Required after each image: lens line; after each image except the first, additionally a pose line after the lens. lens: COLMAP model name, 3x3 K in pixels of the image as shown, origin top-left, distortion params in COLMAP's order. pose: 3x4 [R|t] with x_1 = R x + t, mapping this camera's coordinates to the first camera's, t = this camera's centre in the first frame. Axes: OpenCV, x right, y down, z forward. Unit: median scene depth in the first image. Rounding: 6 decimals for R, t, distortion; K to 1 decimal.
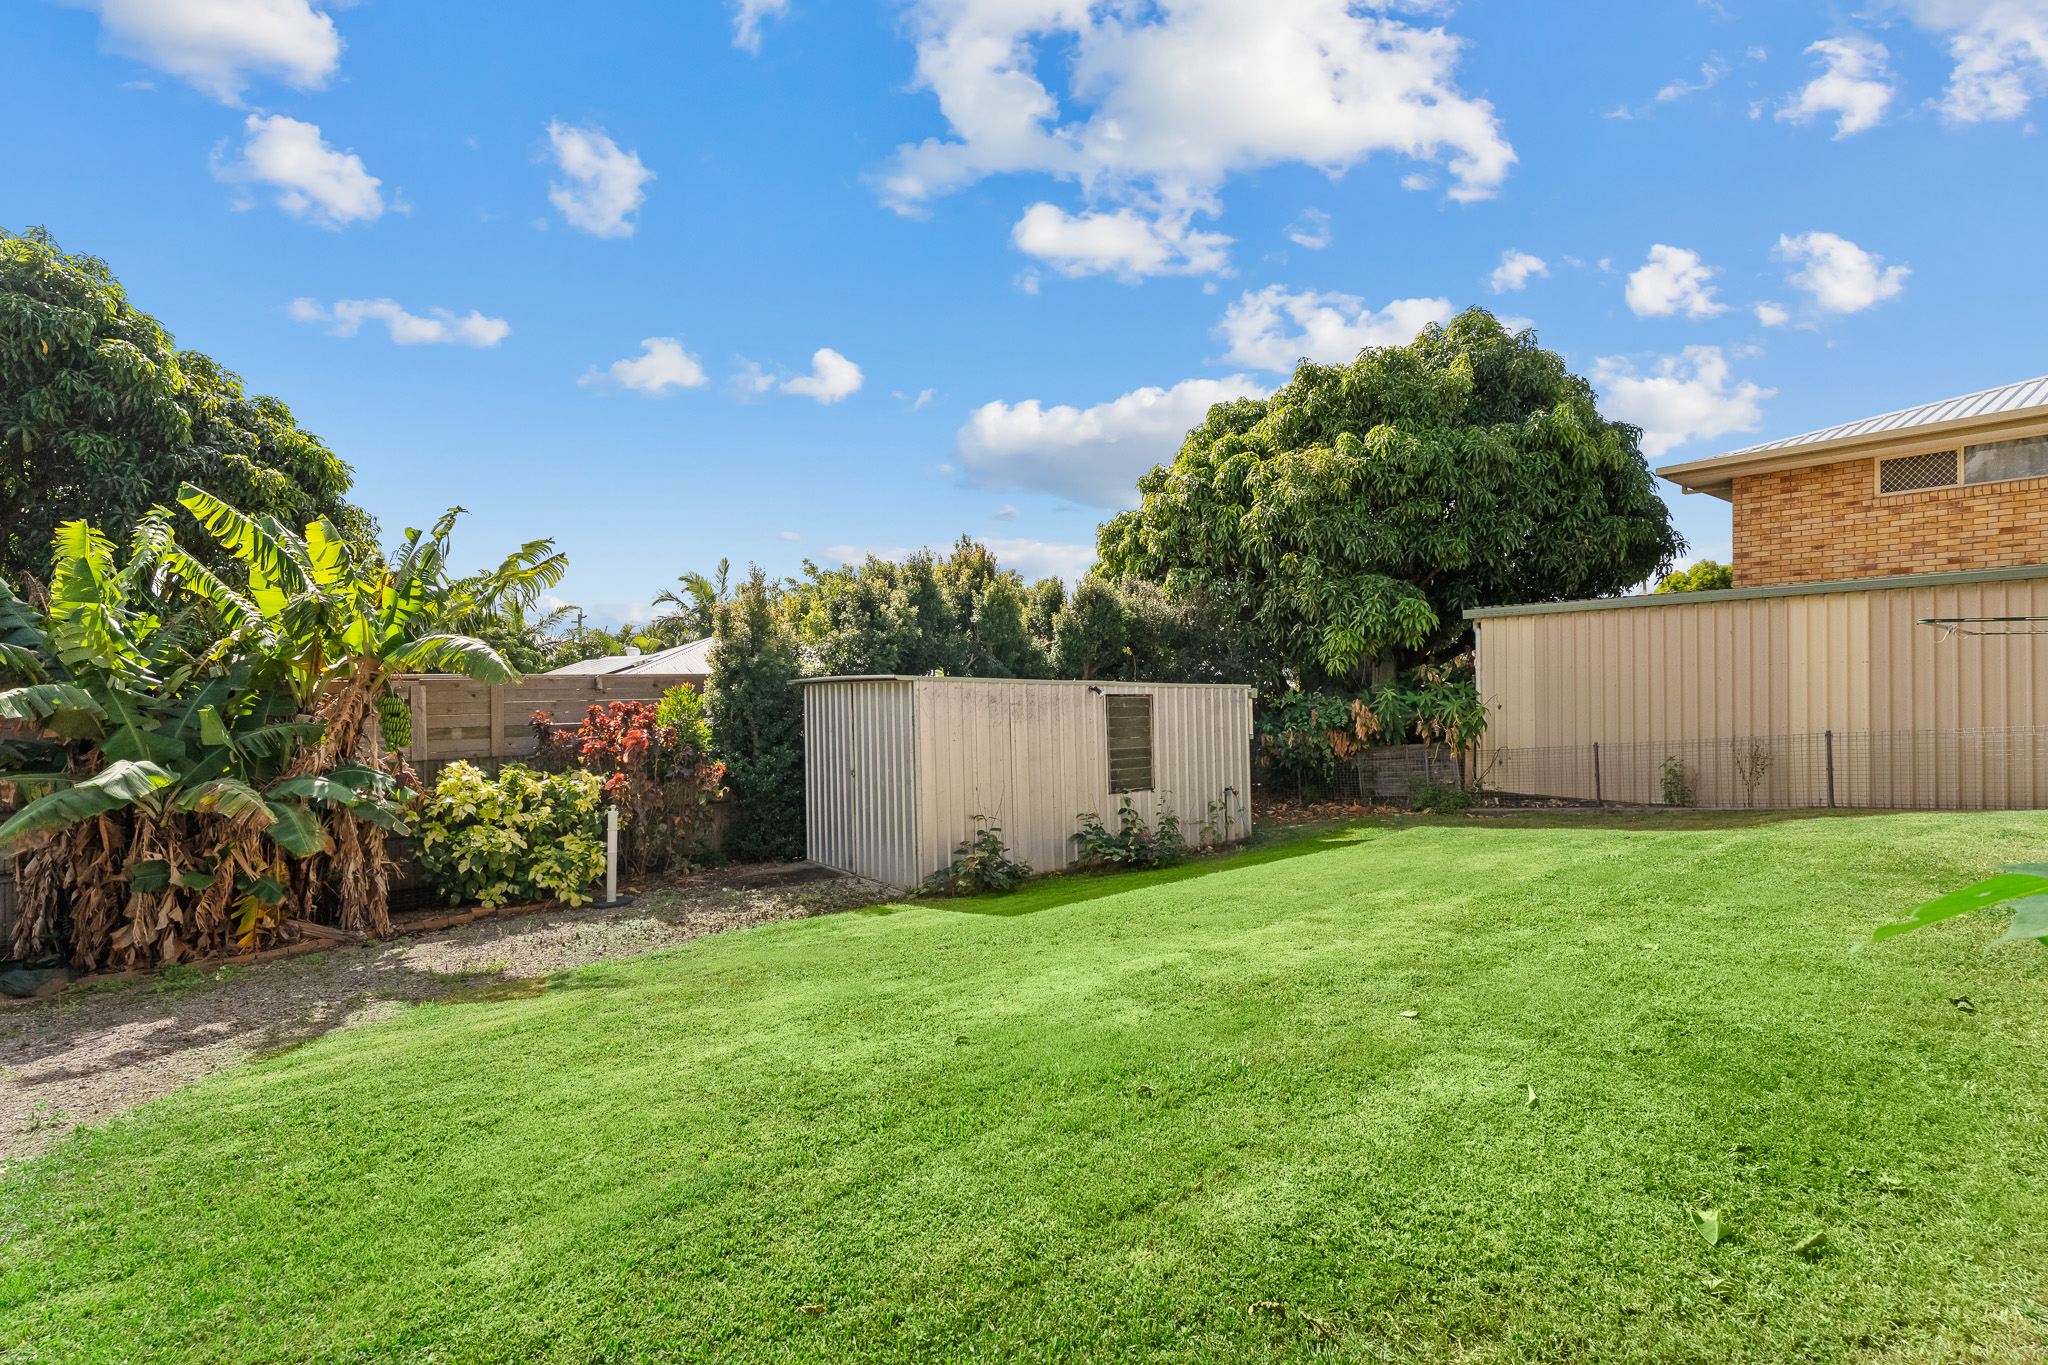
lens RADIAL K [[922.2, 0, 1021.1], [0, 922.2, 698.7], [0, 0, 1]] dist [0.001310, -0.000166]
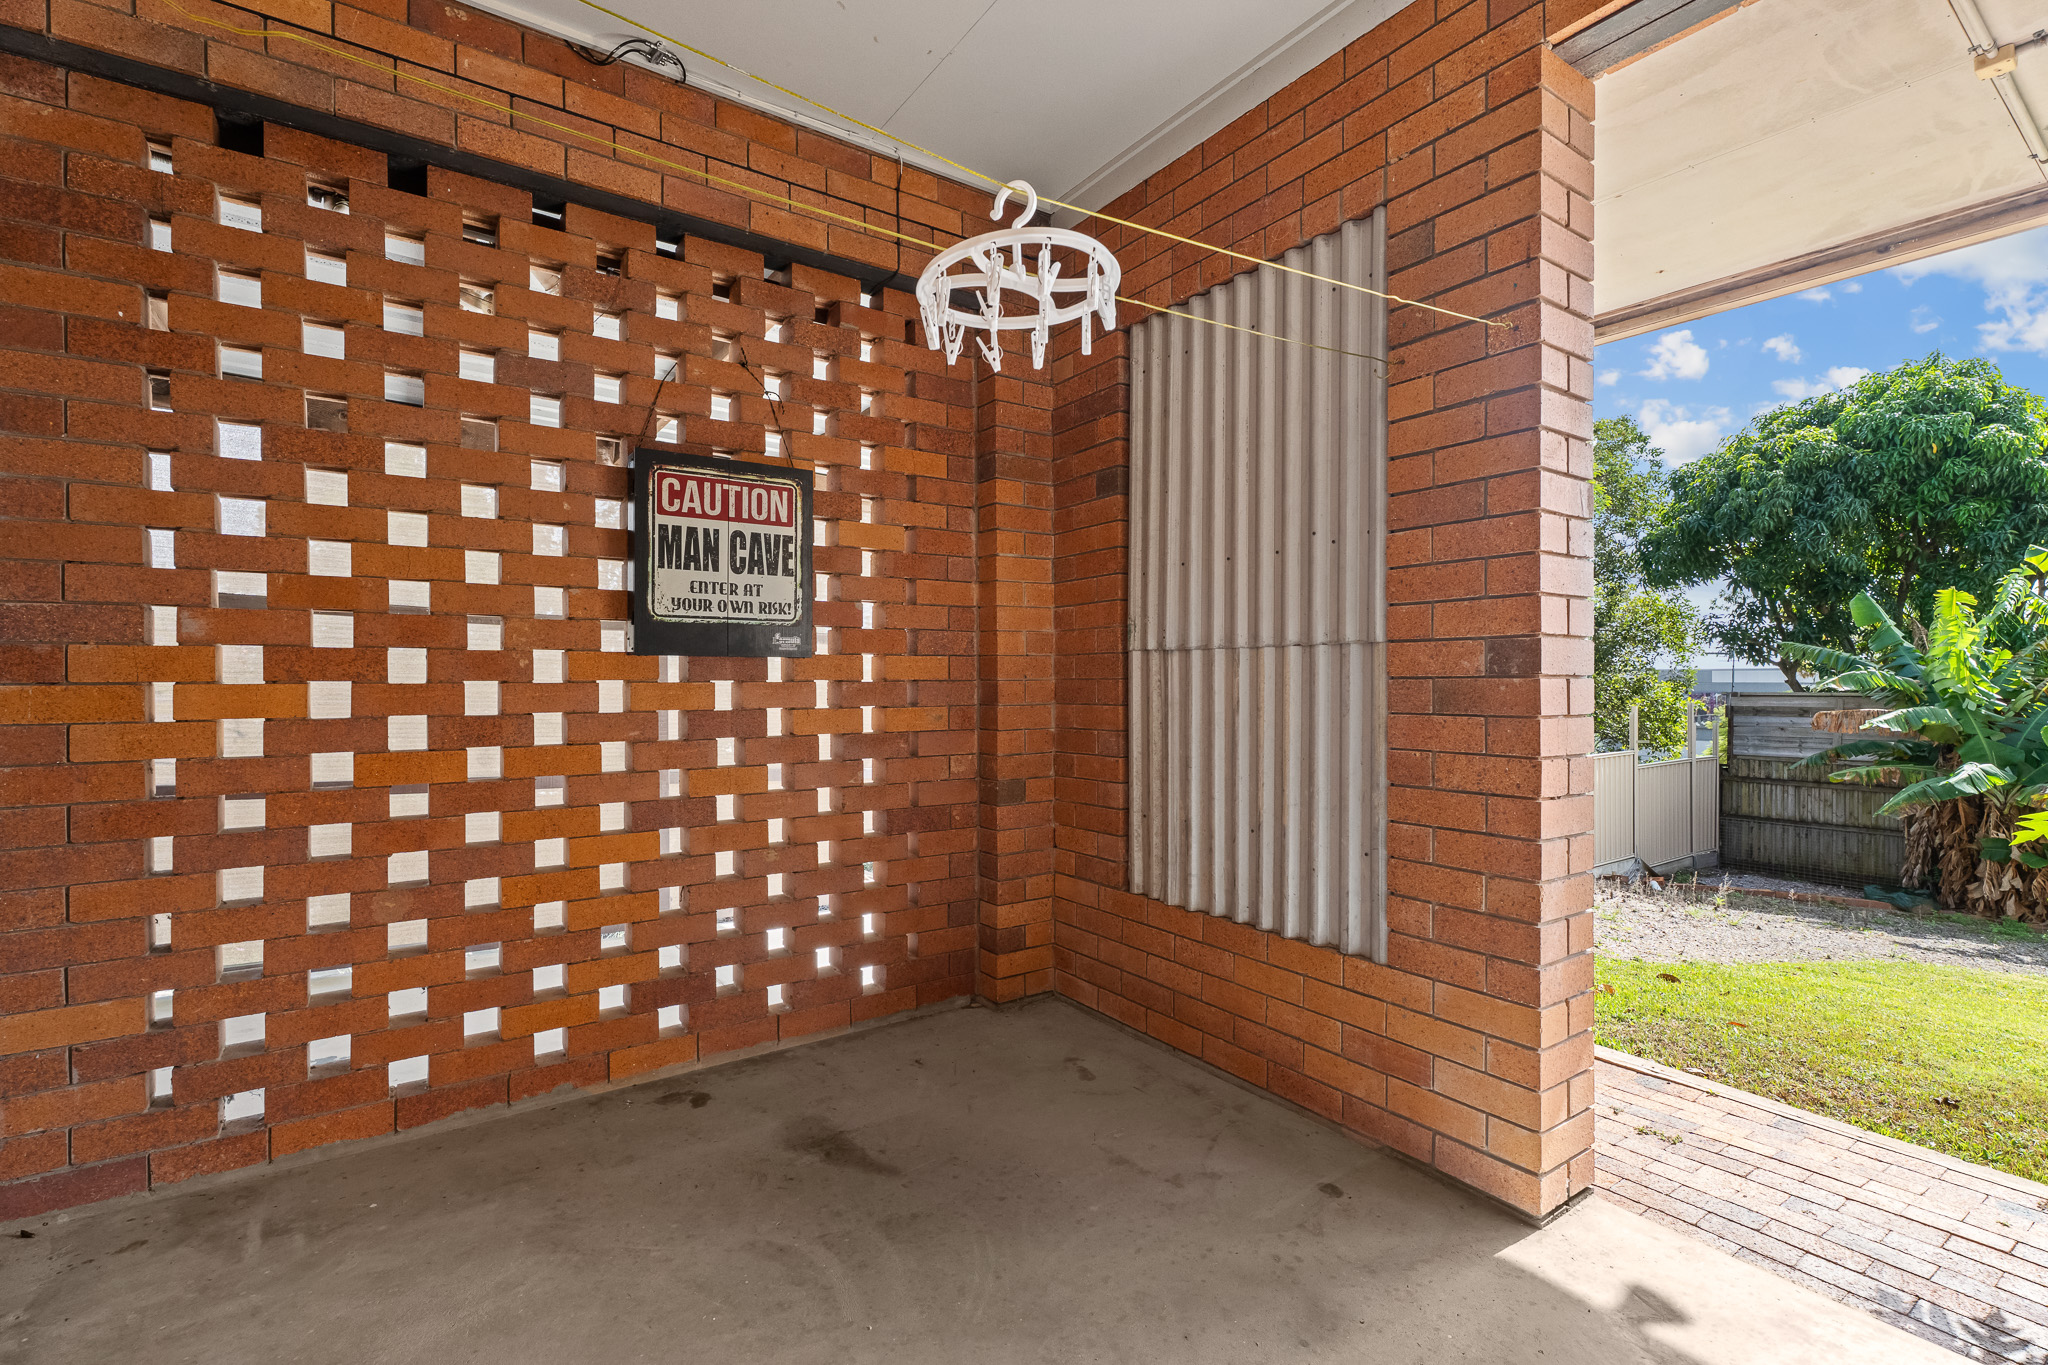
lens RADIAL K [[922.2, 0, 1018.7], [0, 922.2, 685.0], [0, 0, 1]] dist [0.001310, -0.000166]
pose [[-0.040262, 0.012292, -0.999114, 0.440249], [-0.004324, 0.999913, 0.012476, -0.055411], [0.999180, 0.004822, -0.040205, -0.355911]]
